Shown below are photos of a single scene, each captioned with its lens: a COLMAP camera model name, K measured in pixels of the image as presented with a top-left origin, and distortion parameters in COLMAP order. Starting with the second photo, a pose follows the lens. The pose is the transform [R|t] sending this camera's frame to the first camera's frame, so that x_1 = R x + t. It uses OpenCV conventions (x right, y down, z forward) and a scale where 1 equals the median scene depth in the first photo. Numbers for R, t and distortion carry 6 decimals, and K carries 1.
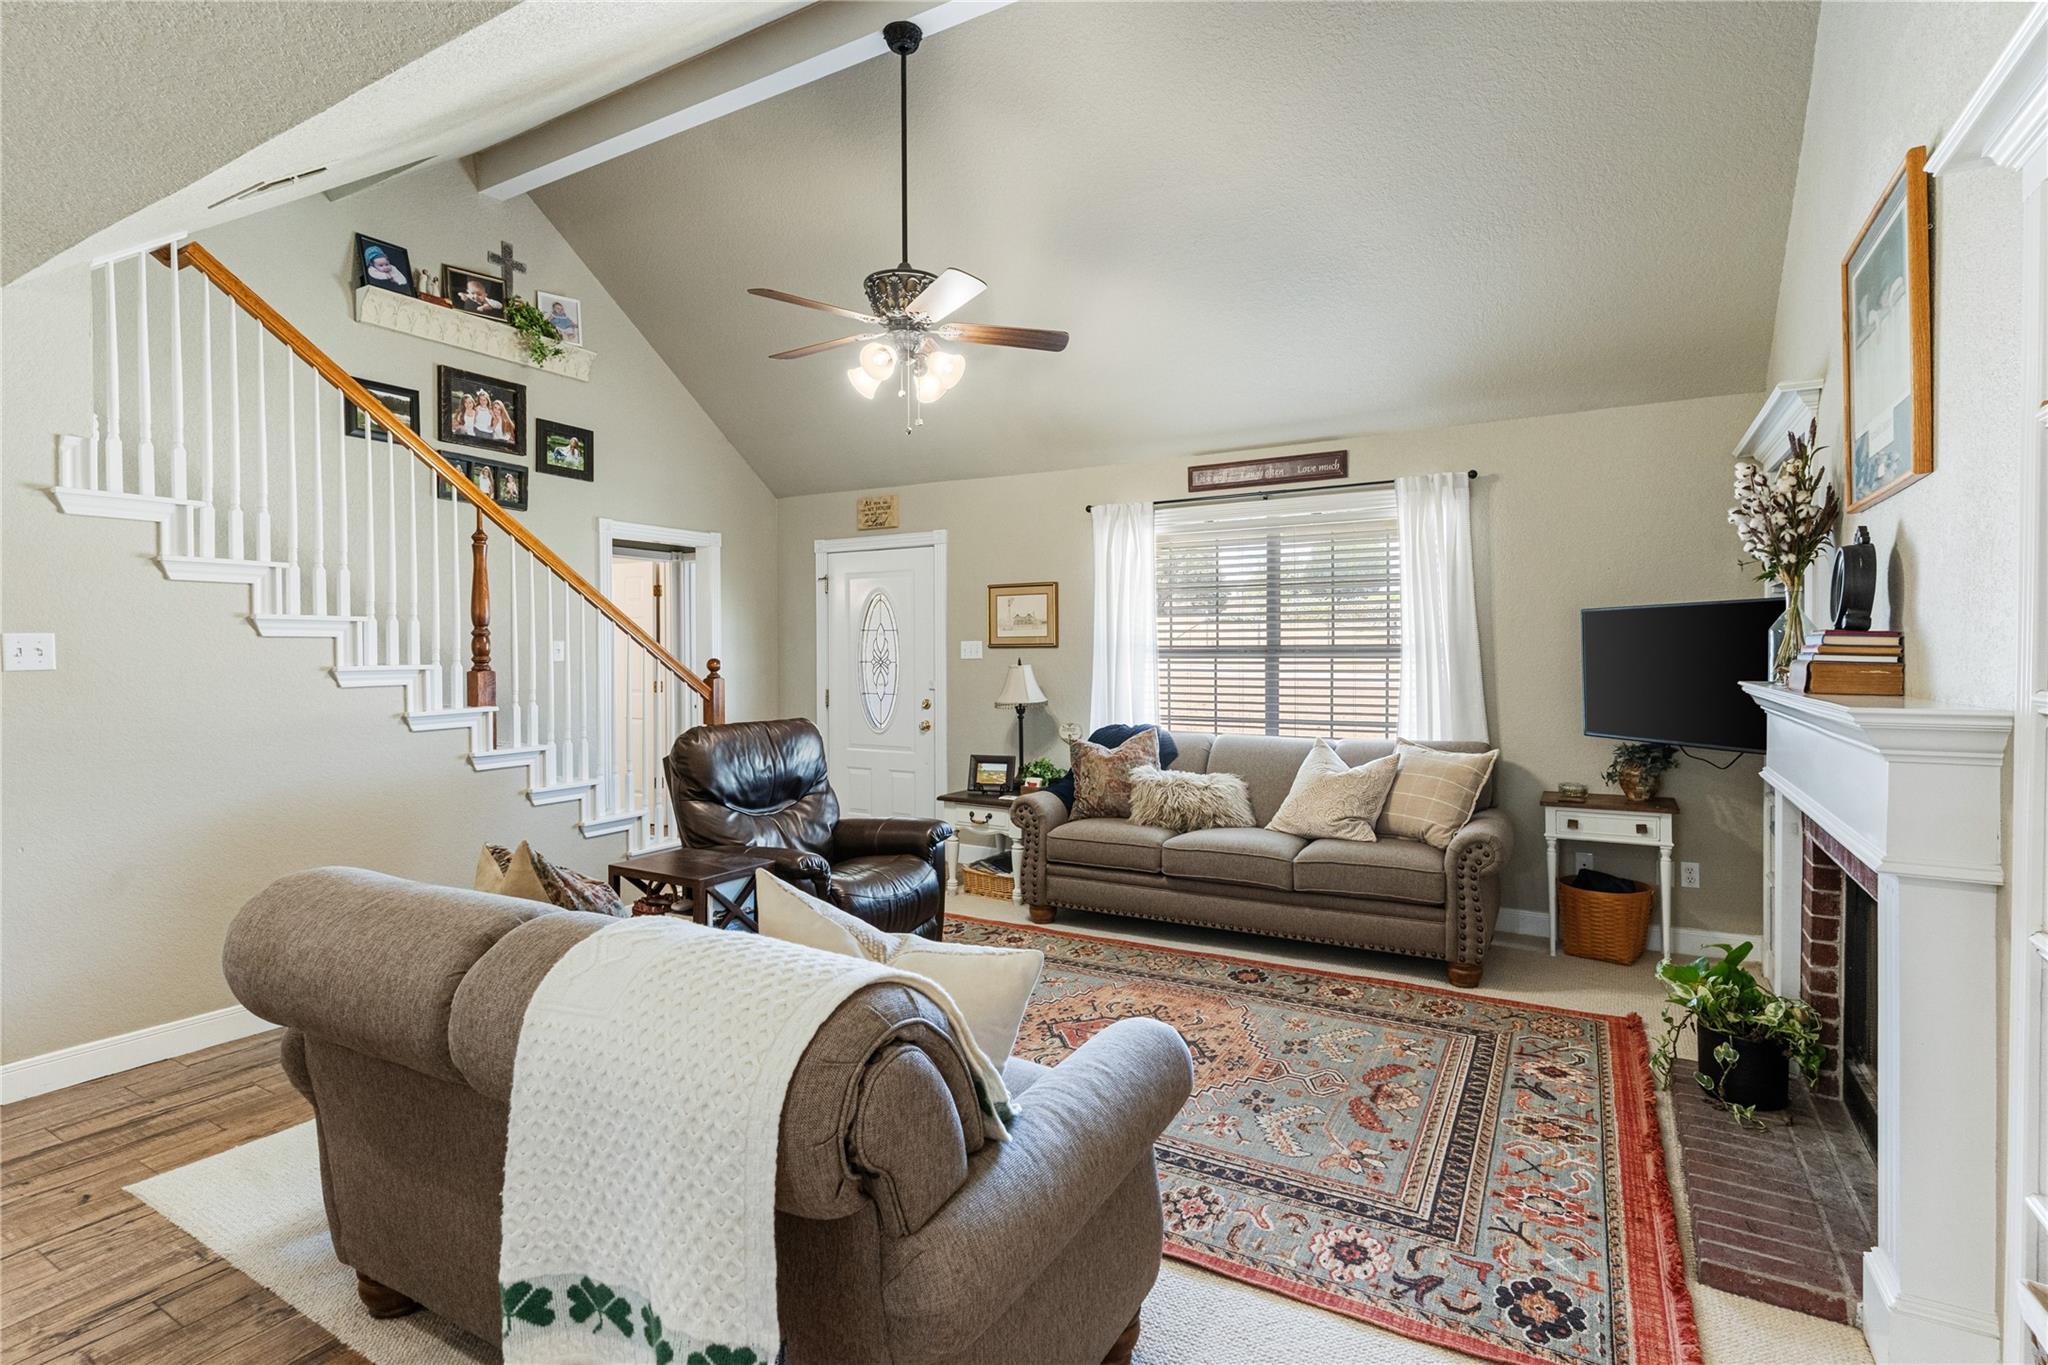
lens RADIAL K [[987.3, 0, 1018.8], [0, 987.3, 673.3], [0, 0, 1]] dist [0.001911, -0.000069]
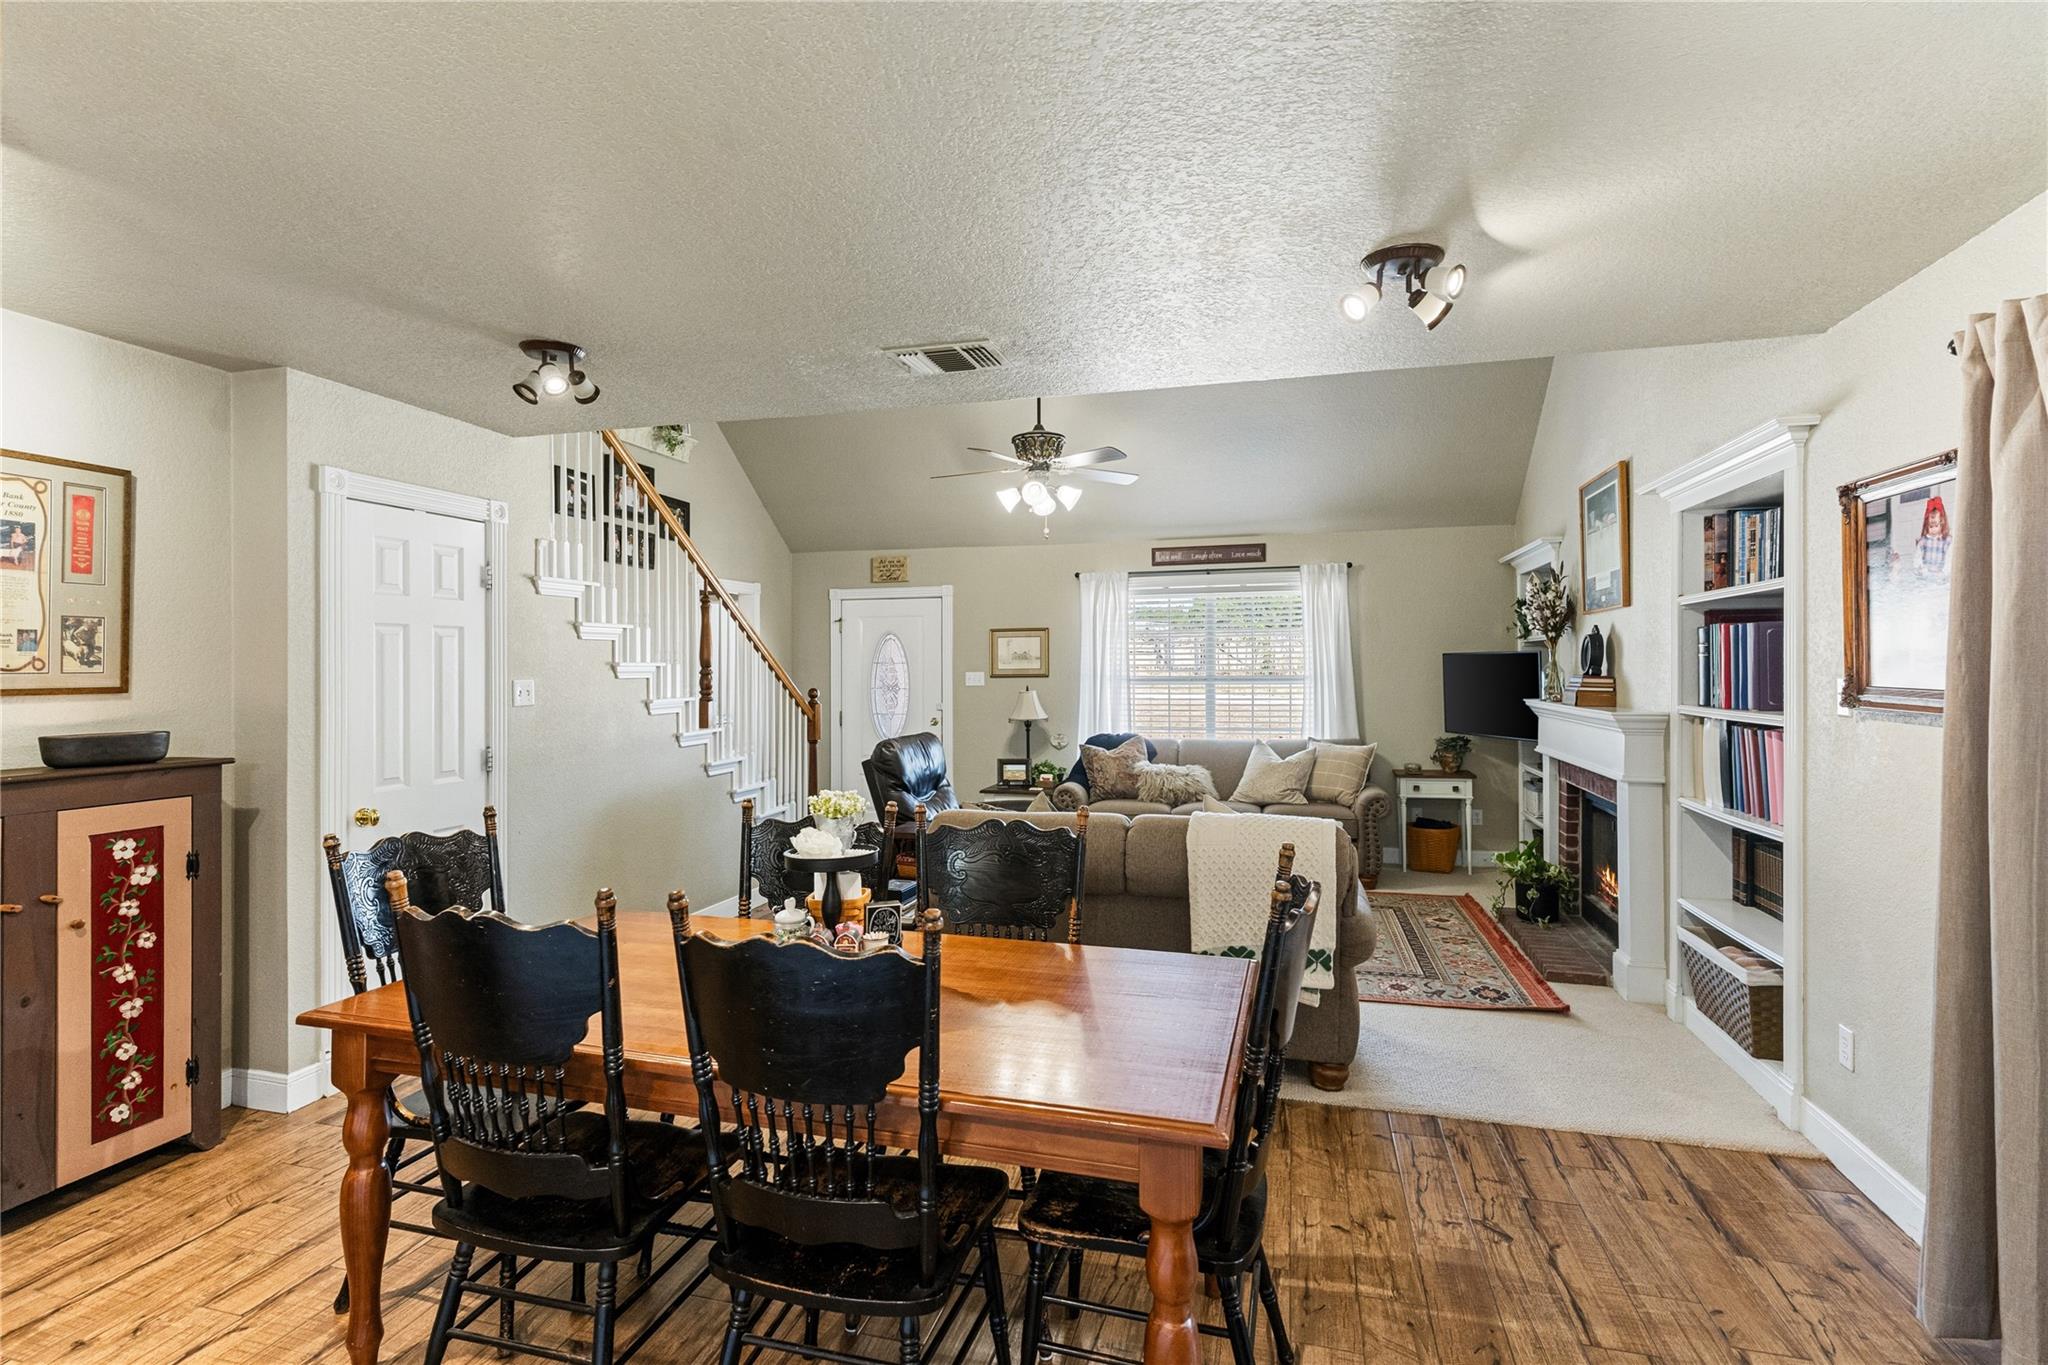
lens RADIAL K [[985.1, 0, 1024.0], [0, 985.1, 682.5], [0, 0, 1]] dist [0.003648, 0.000705]
pose [[0.965497, -0.006953, 0.260322, -0.482288], [0.009138, 0.999932, -0.007183, -0.013787], [-0.260255, 0.009314, 0.965495, -0.391011]]
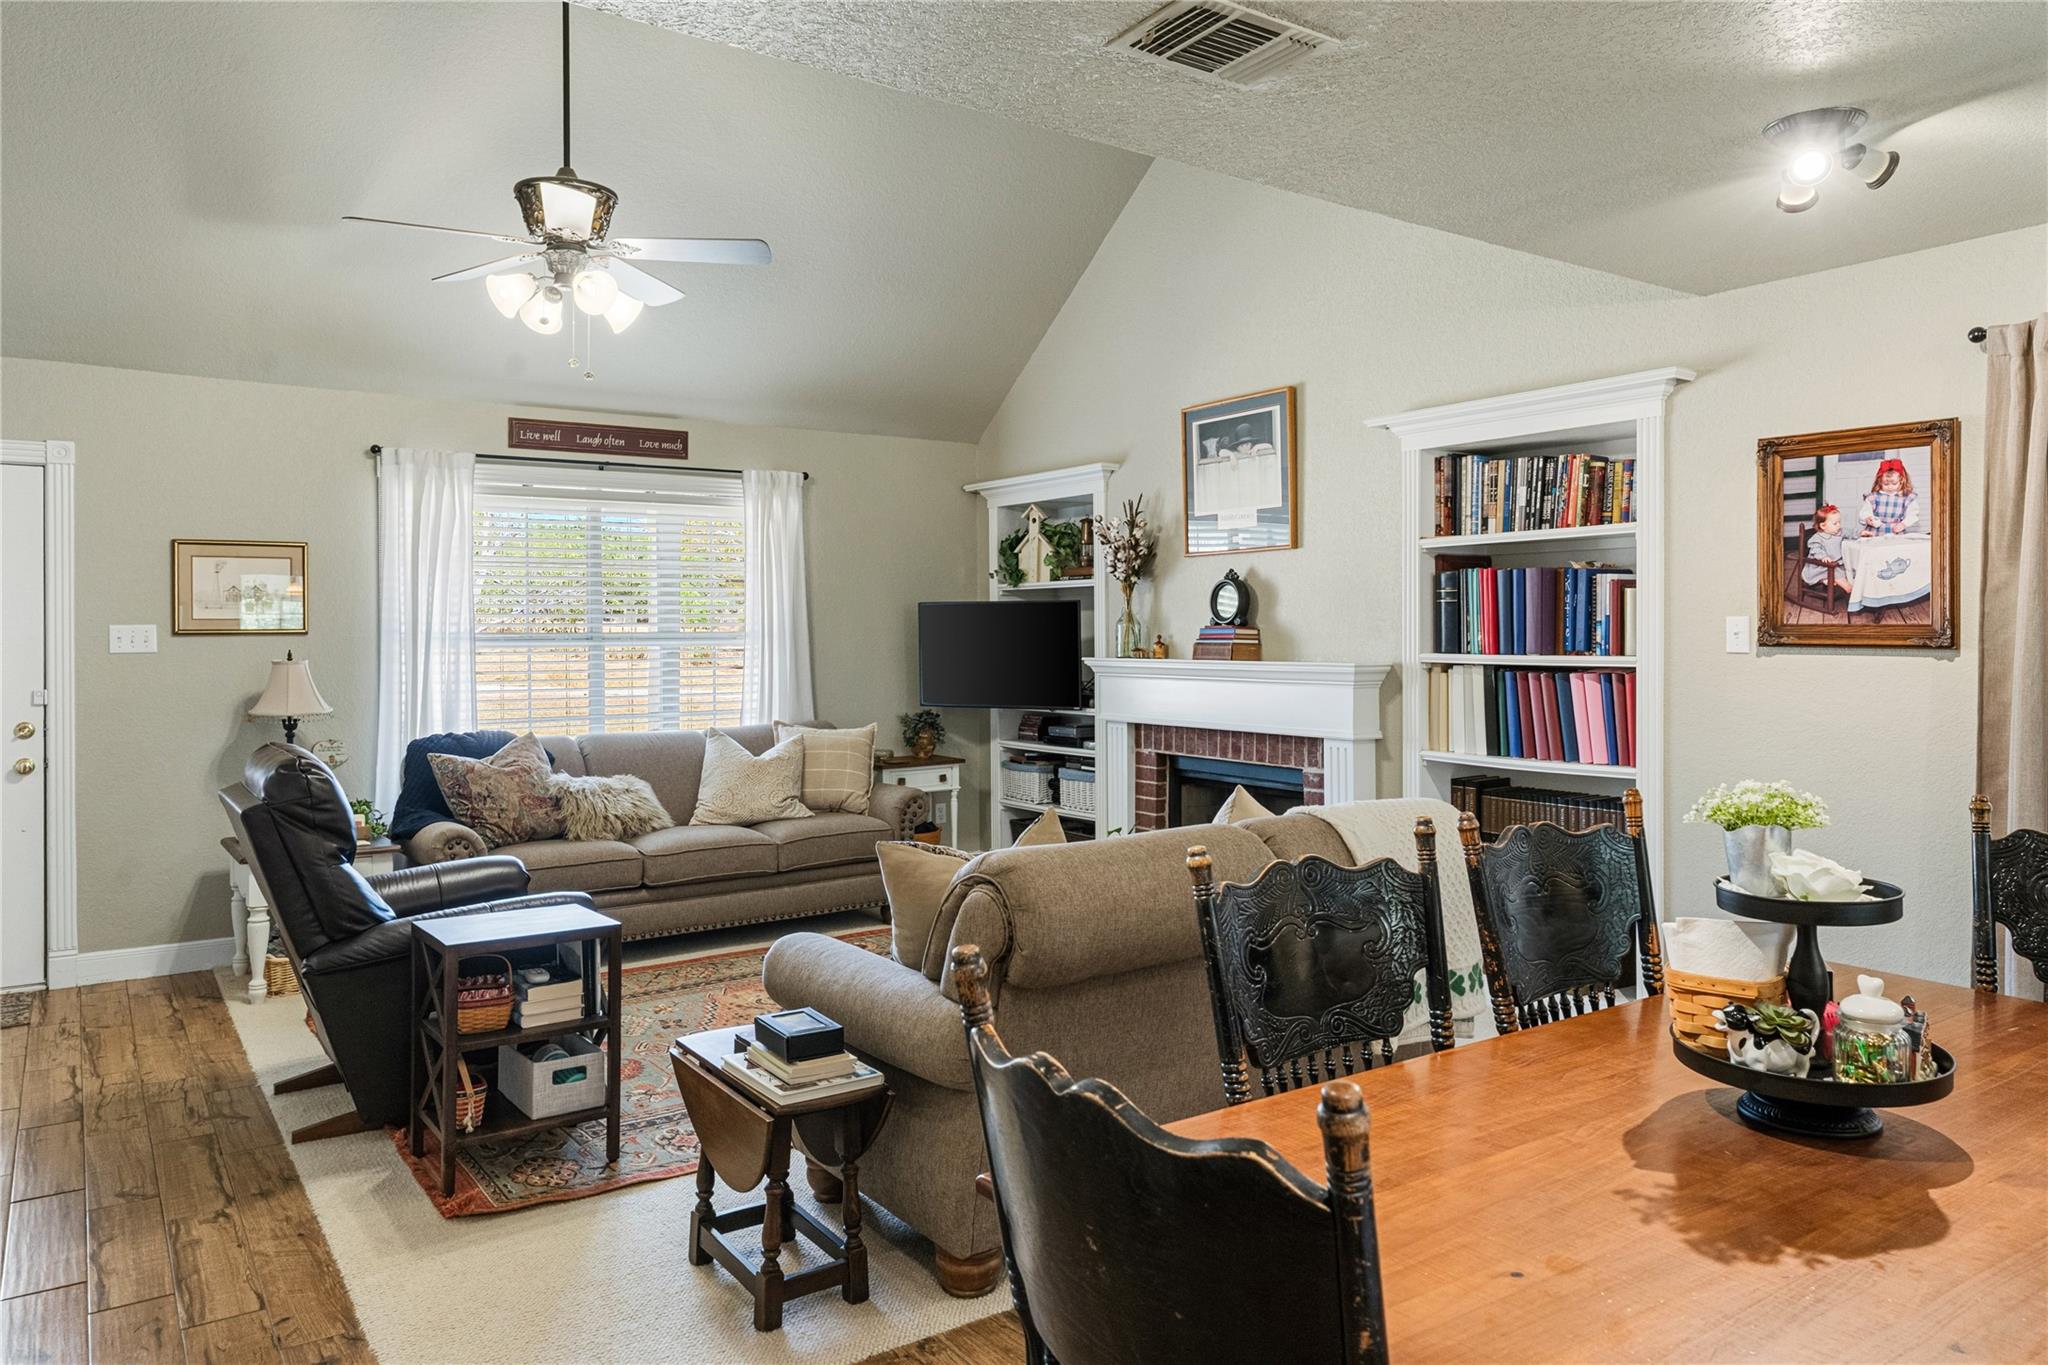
lens RADIAL K [[1363.4, 0, 1028.4], [0, 1363.4, 644.5], [0, 0, 1]] dist [-0.000290, -0.000369]
pose [[0.411243, -0.006478, 0.911503, -0.910894], [0.023625, 0.999715, -0.003554, -0.004924], [-0.911220, 0.022996, 0.411279, 0.177763]]
